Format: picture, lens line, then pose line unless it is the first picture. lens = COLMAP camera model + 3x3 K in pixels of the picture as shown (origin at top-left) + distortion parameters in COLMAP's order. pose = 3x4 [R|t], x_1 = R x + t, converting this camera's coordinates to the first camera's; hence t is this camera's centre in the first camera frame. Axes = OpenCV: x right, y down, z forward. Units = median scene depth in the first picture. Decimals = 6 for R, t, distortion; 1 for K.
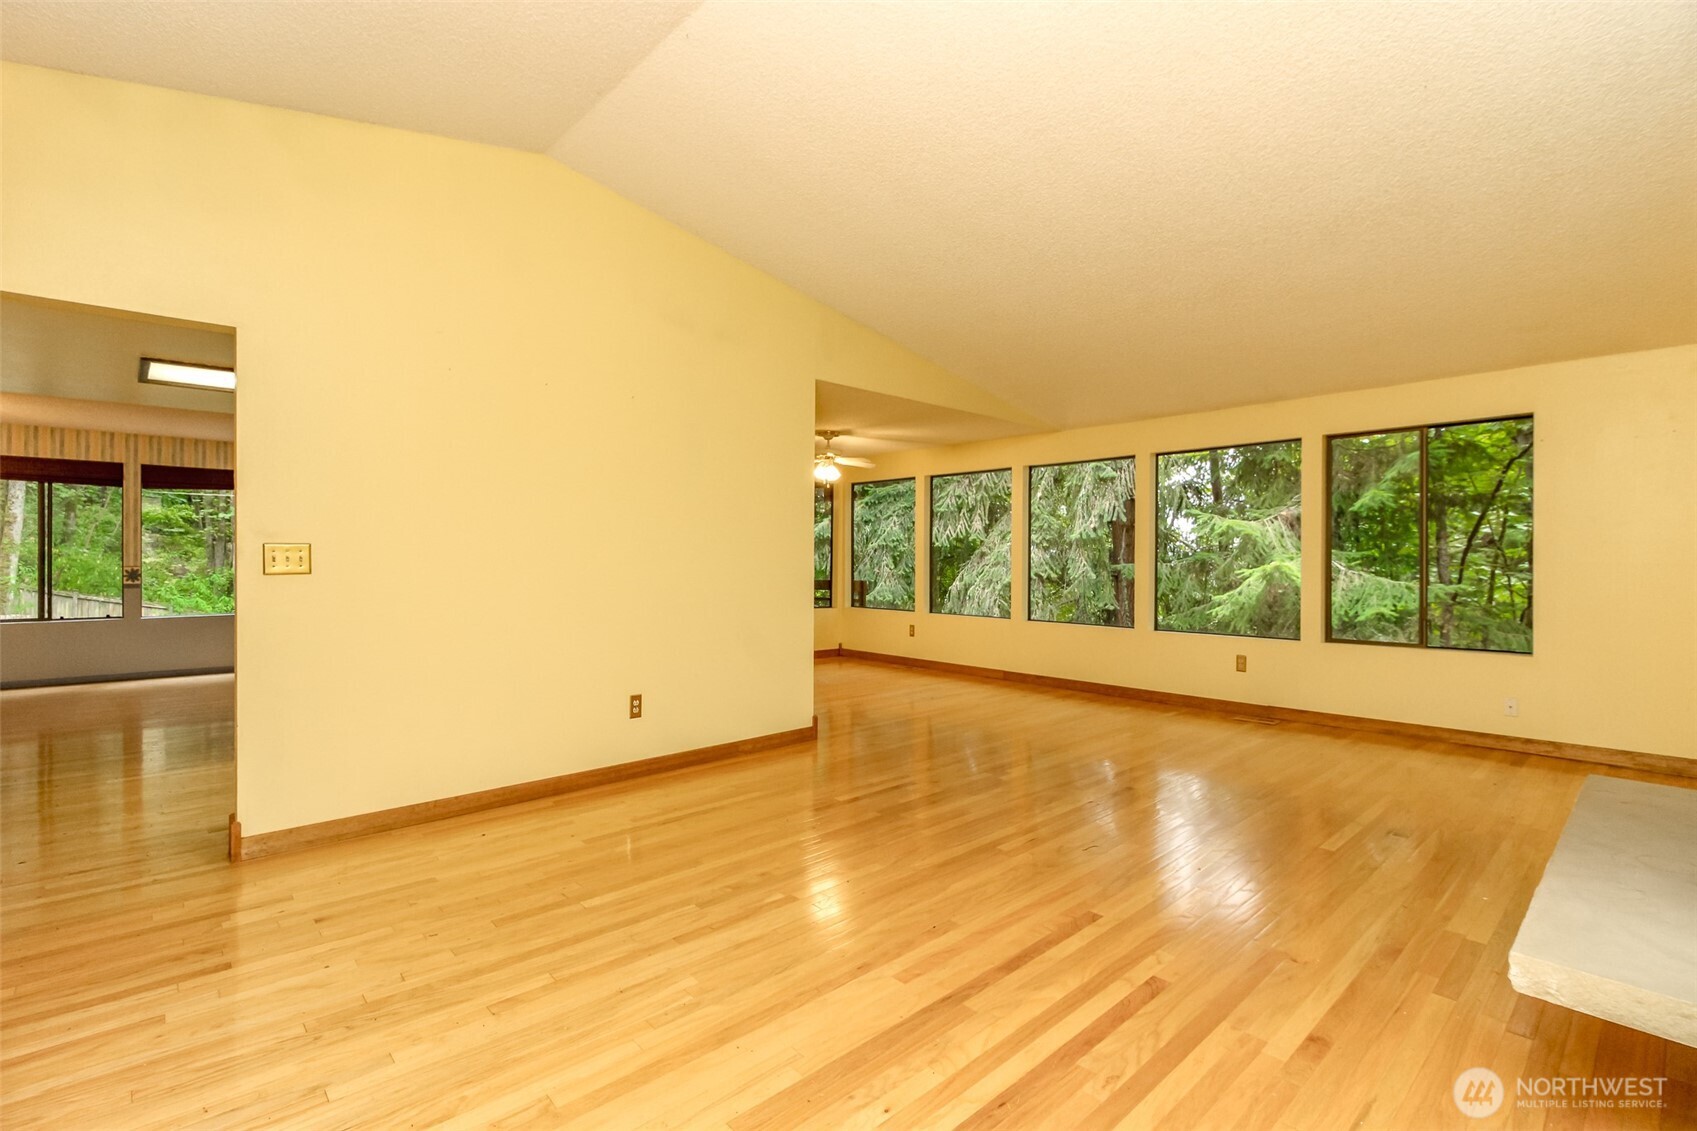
lens RADIAL K [[776.2, 0, 802.6], [0, 776.2, 556.1], [0, 0, 1]] dist [0.002470, 0.000071]
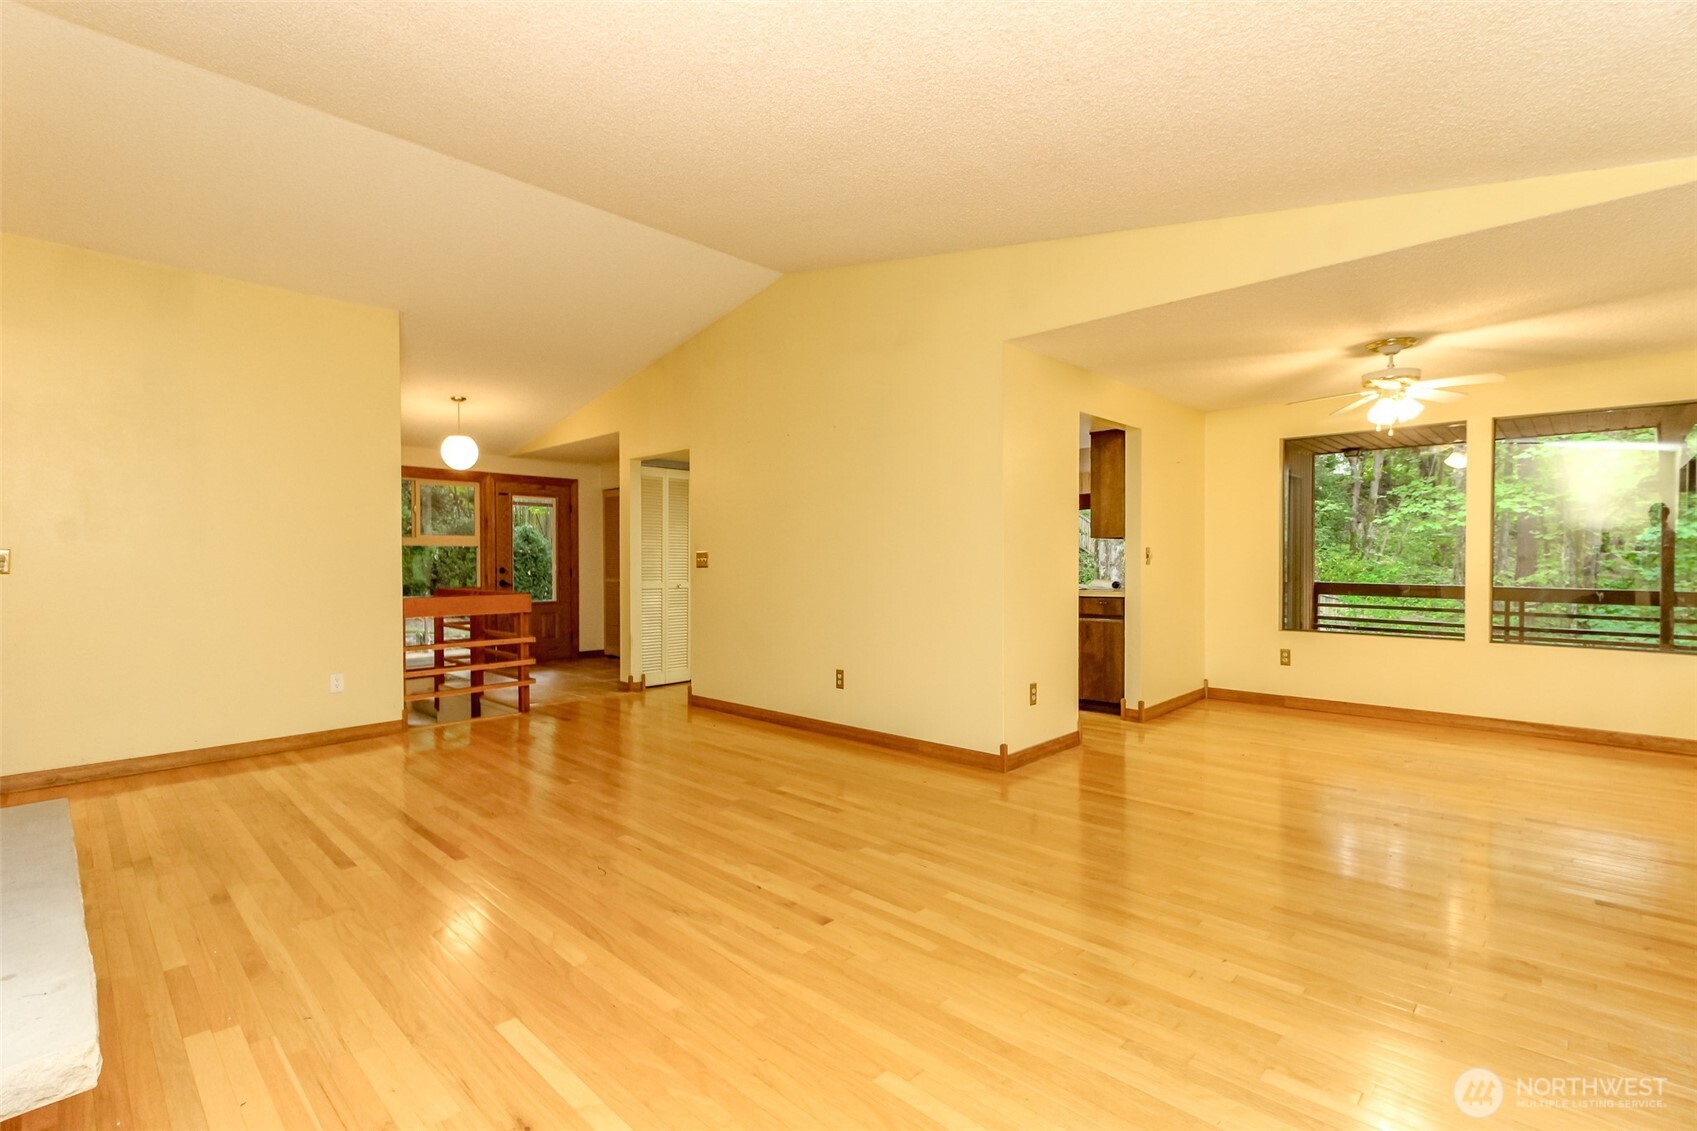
lens RADIAL K [[755.8, 0, 847.8], [0, 755.8, 570.8], [0, 0, 1]] dist [0.000088, -0.000405]
pose [[0.103232, 0.013183, -0.994570, 0.502715], [0.004156, 0.999898, 0.013685, 0.004796], [0.994649, -0.005546, 0.103166, 0.470221]]
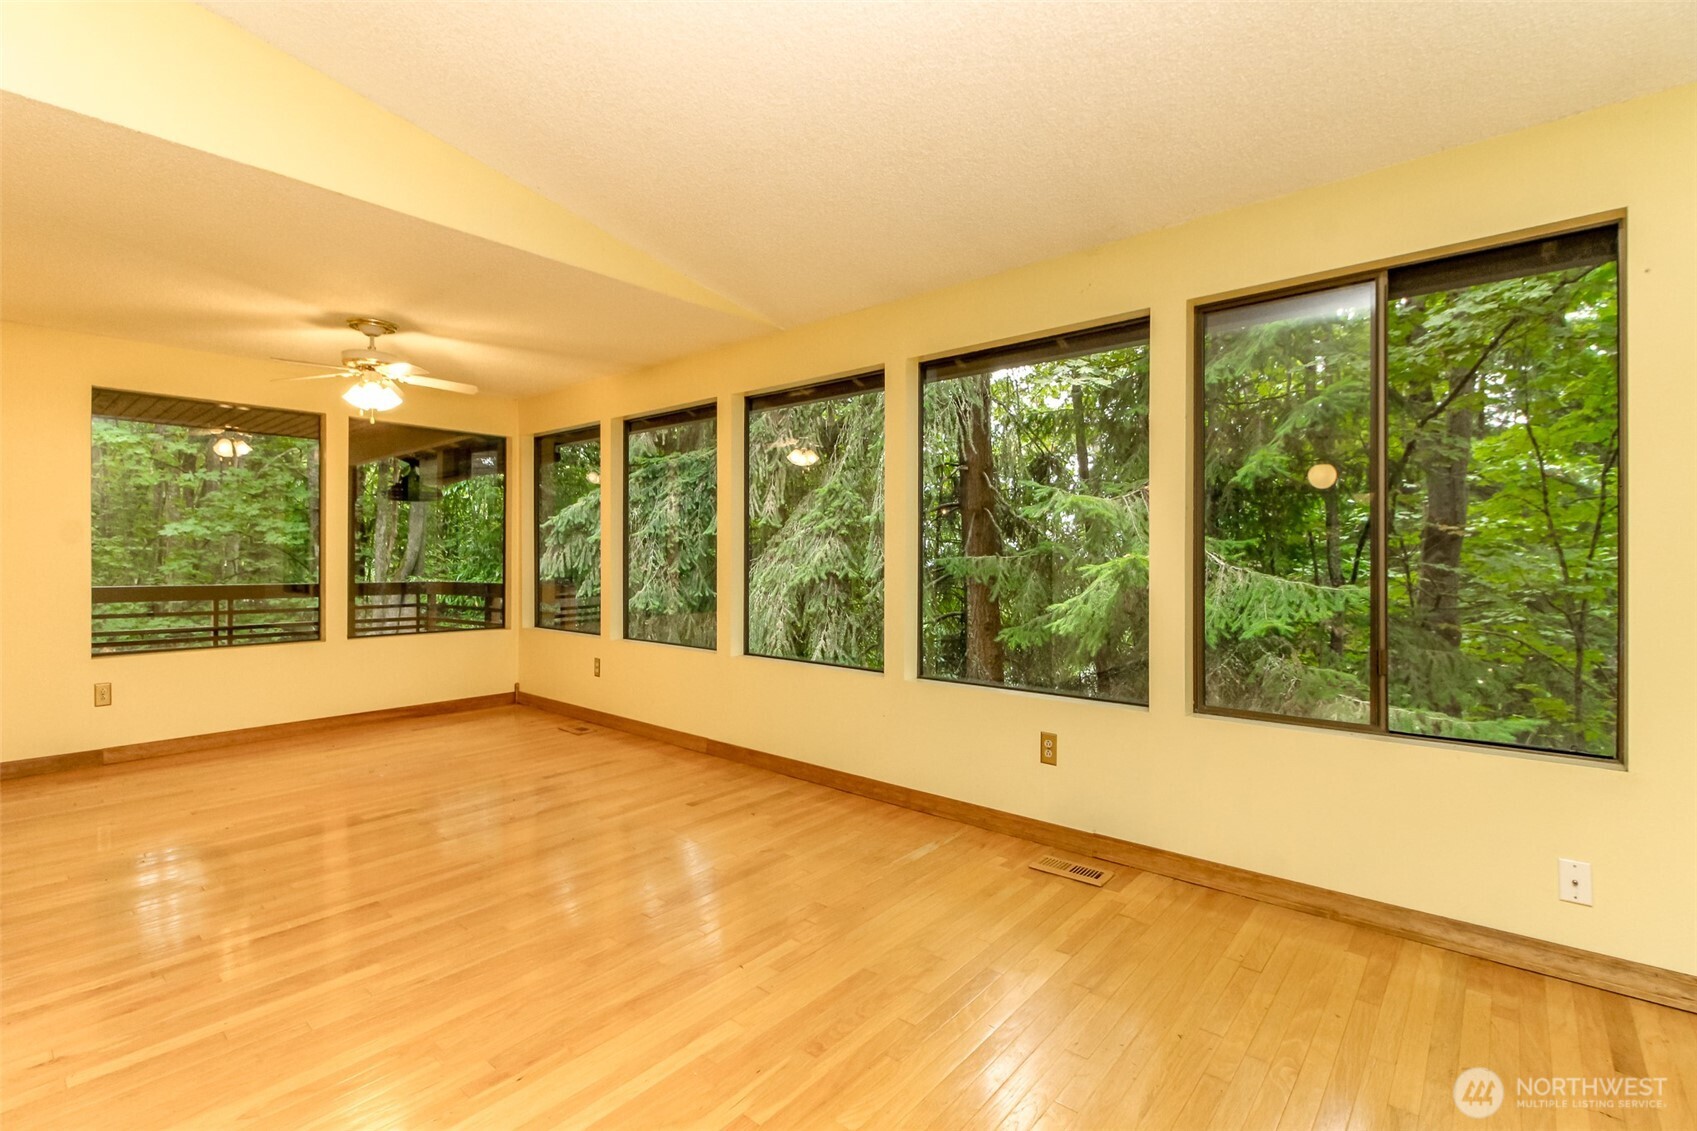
lens RADIAL K [[792.2, 0, 839.4], [0, 792.2, 552.2], [0, 0, 1]] dist [0.002132, -0.001035]
pose [[0.987152, -0.004340, 0.159727, 0.242738], [0.004037, 0.999989, 0.002220, 0.003205], [-0.159735, -0.001547, 0.987159, 0.353498]]
